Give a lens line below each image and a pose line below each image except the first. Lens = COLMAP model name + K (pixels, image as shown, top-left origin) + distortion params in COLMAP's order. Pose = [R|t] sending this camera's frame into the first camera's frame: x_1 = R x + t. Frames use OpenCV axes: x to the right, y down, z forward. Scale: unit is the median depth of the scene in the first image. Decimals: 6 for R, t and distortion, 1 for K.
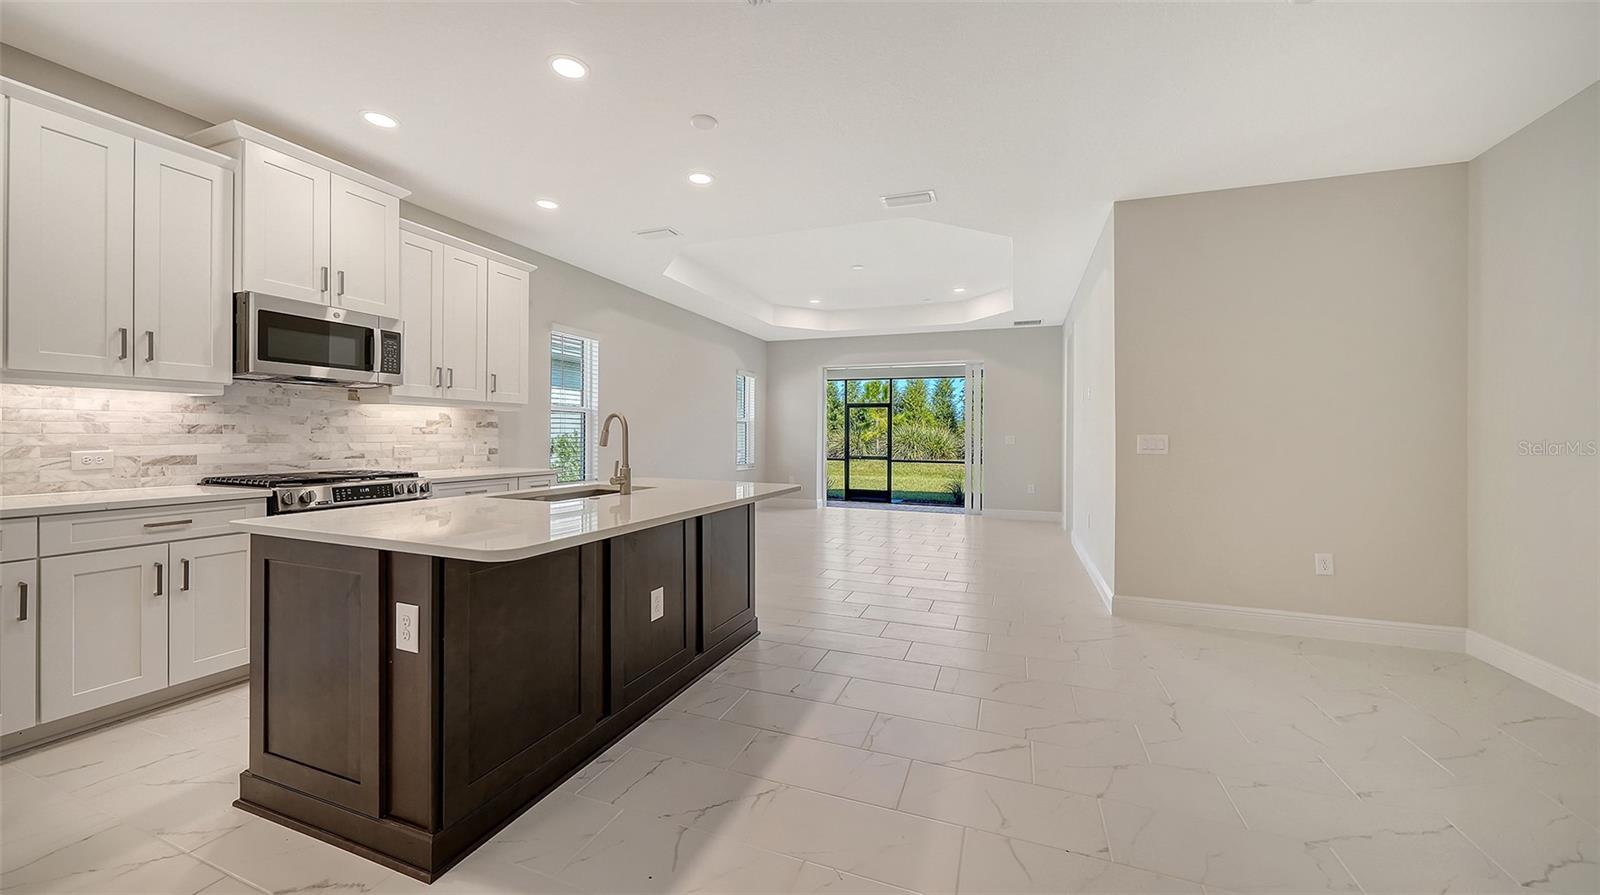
lens RADIAL K [[569.9, 0, 798.0], [0, 569.9, 436.5], [0, 0, 1]] dist [0.000340, 0.000034]
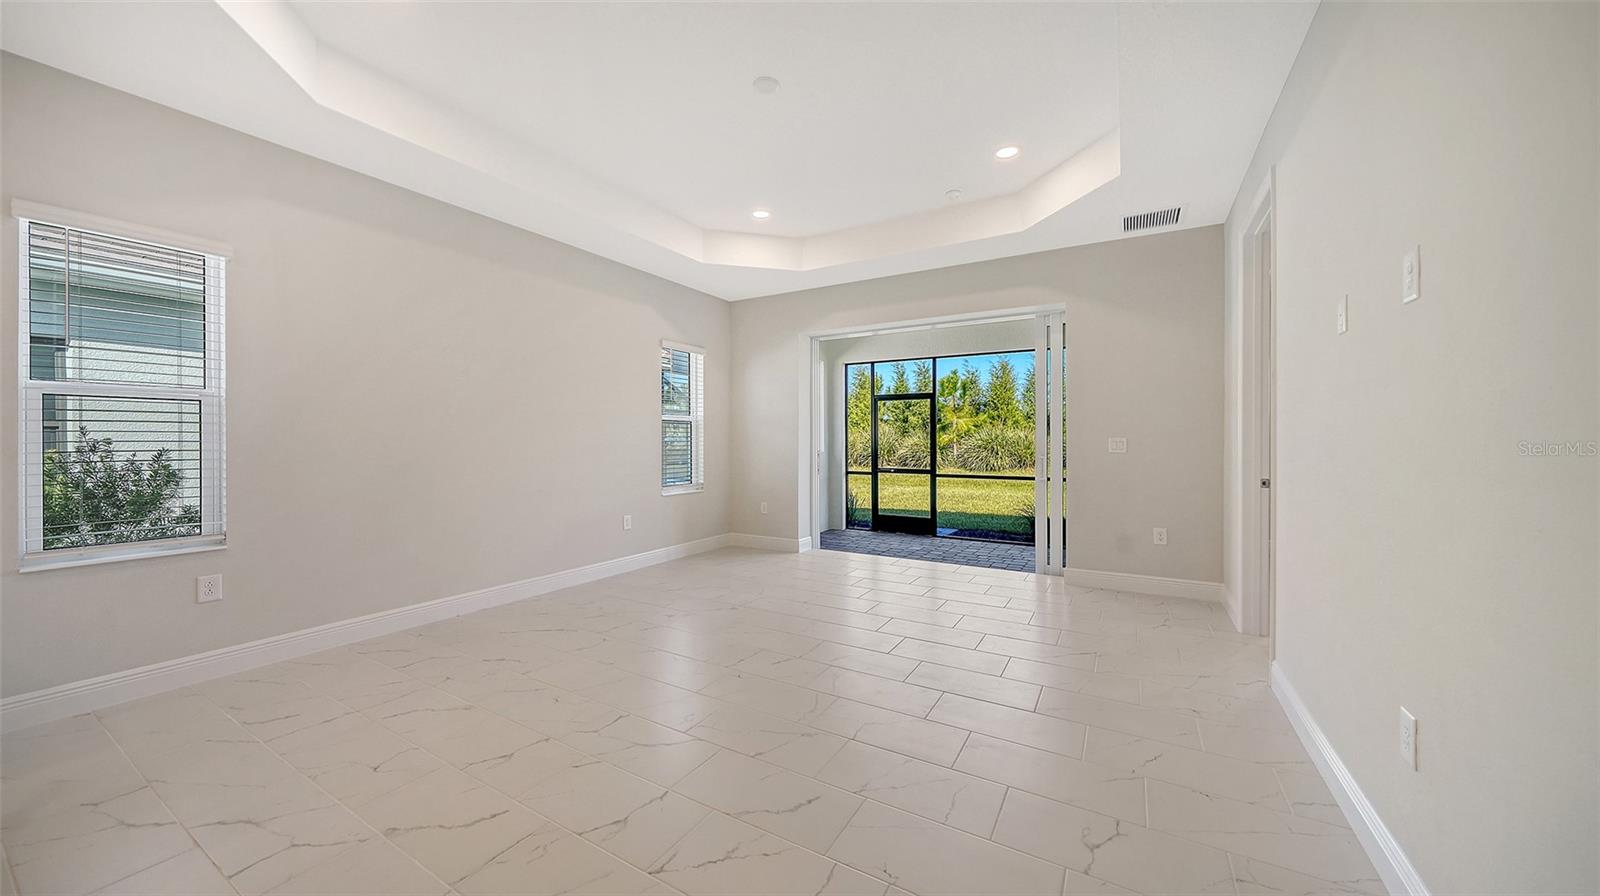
lens RADIAL K [[558.9, 0, 804.2], [0, 558.9, 444.3], [0, 0, 1]] dist [0.000550, 0.000008]
pose [[0.987308, -0.009178, -0.158555, 0.137352], [0.009974, 0.999941, 0.004228, -0.000350], [0.158507, -0.005755, 0.987341, 0.362498]]
